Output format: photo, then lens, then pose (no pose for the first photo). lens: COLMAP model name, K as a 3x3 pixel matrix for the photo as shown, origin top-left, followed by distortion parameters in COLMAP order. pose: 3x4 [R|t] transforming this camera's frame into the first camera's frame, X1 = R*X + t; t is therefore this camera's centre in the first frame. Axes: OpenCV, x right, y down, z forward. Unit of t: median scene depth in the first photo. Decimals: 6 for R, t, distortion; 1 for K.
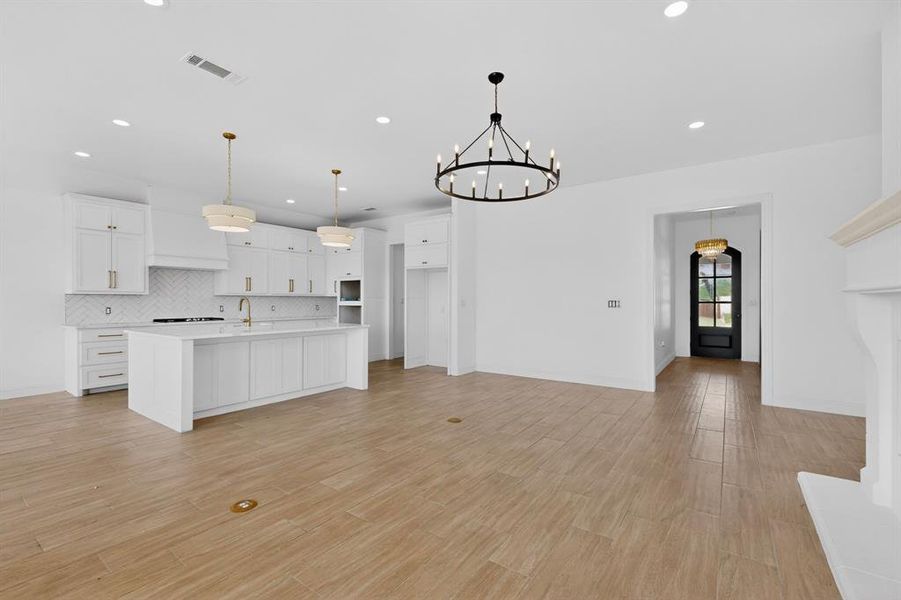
lens RADIAL K [[394.1, 0, 451.8], [0, 394.1, 300.3], [0, 0, 1]] dist [0.000011, -0.000487]
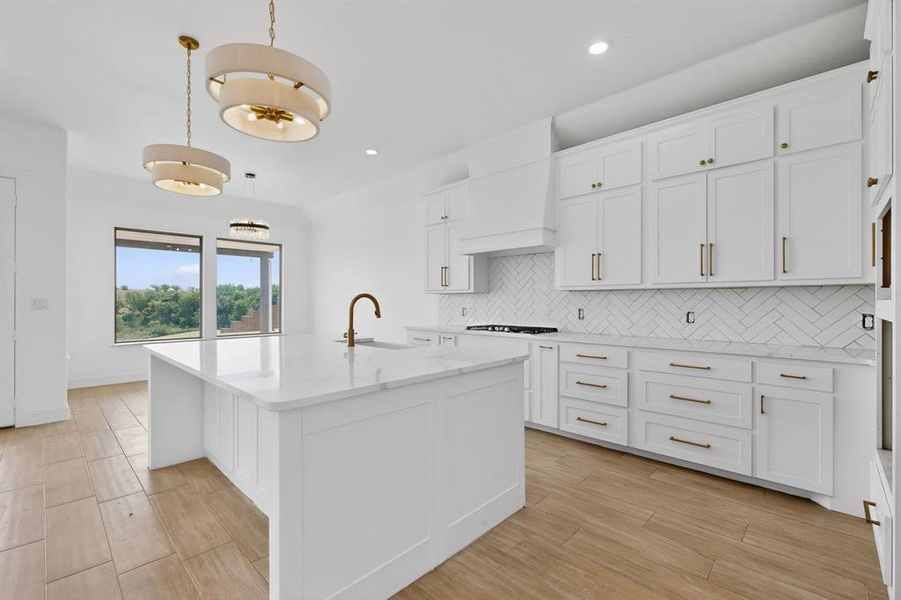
lens RADIAL K [[394.1, 0, 451.8], [0, 394.1, 300.3], [0, 0, 1]] dist [0.000011, -0.000487]
pose [[-0.156065, -0.004882, -0.987735, 0.006266], [-0.001526, 0.999988, -0.004702, 0.004600], [0.987746, 0.000773, -0.156070, 0.945812]]
